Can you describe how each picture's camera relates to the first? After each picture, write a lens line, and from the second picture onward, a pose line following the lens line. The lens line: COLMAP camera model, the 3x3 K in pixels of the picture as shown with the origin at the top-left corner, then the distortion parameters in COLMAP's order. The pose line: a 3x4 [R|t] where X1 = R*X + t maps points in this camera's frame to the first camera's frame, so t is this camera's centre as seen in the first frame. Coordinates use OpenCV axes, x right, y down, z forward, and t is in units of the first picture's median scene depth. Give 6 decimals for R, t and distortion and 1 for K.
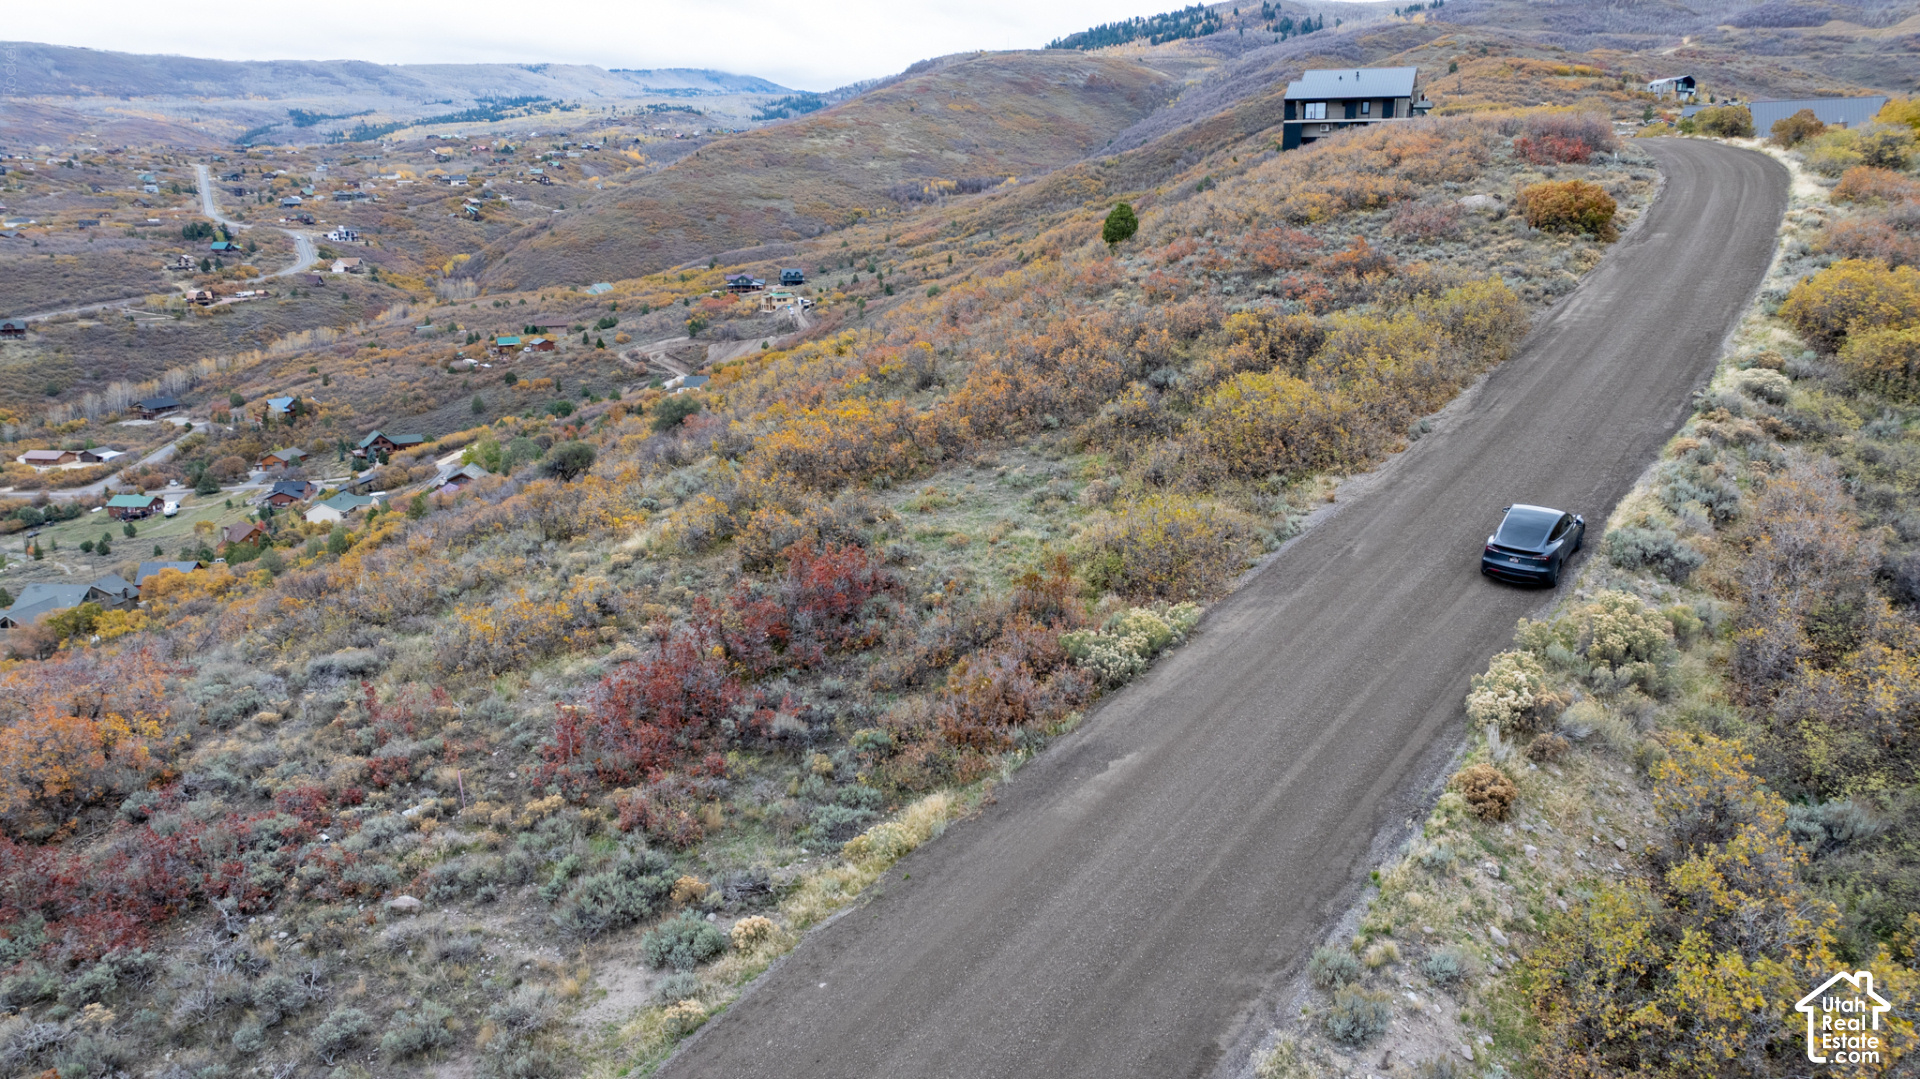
lens RADIAL K [[1347.4, 0, 960.0], [0, 1347.4, 540.0], [0, 0, 1]] dist [-0.034959, 0.035601]
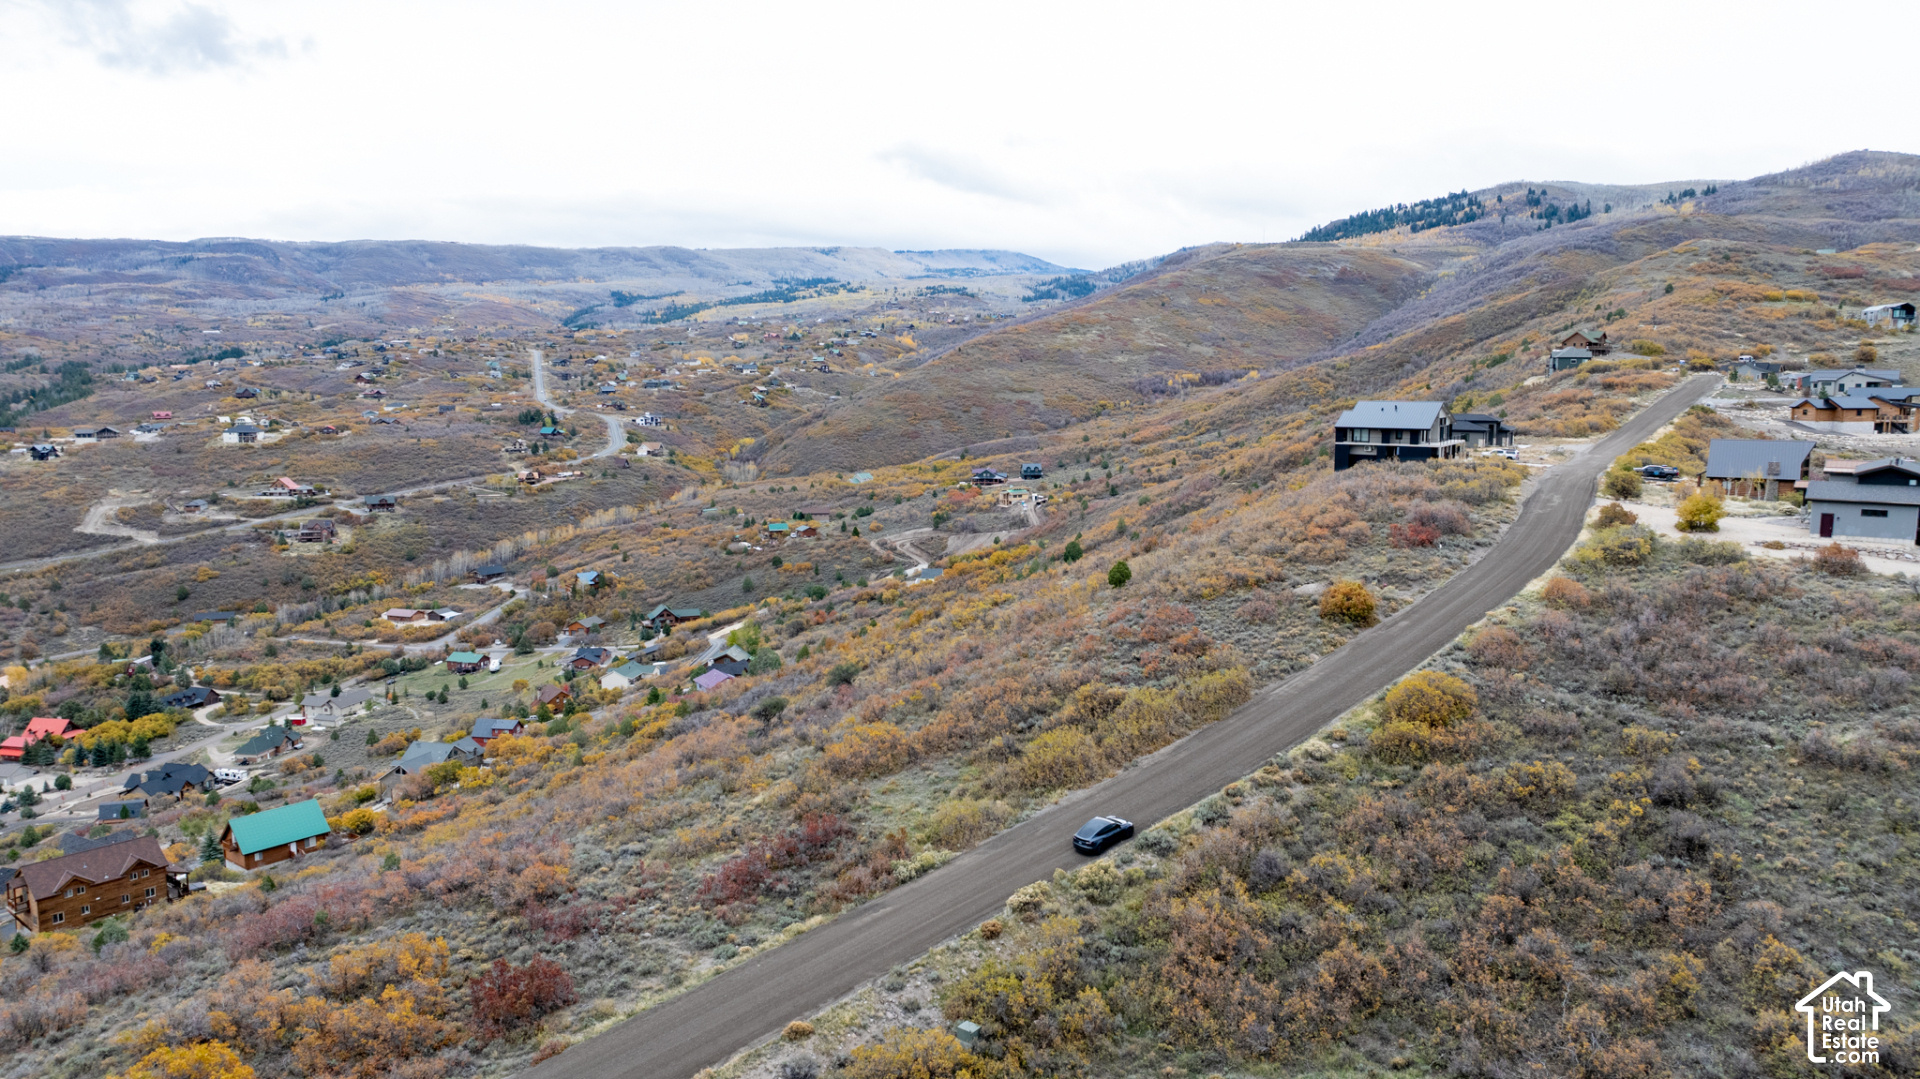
lens RADIAL K [[1347.4, 0, 964.7], [0, 1347.4, 538.8], [0, 0, 1]] dist [-0.034959, 0.035601]
pose [[0.981452, 0.027985, -0.189655, 0.042283], [-0.050822, 0.991873, -0.116644, -0.015397], [0.184849, 0.124119, 0.974898, -0.097465]]
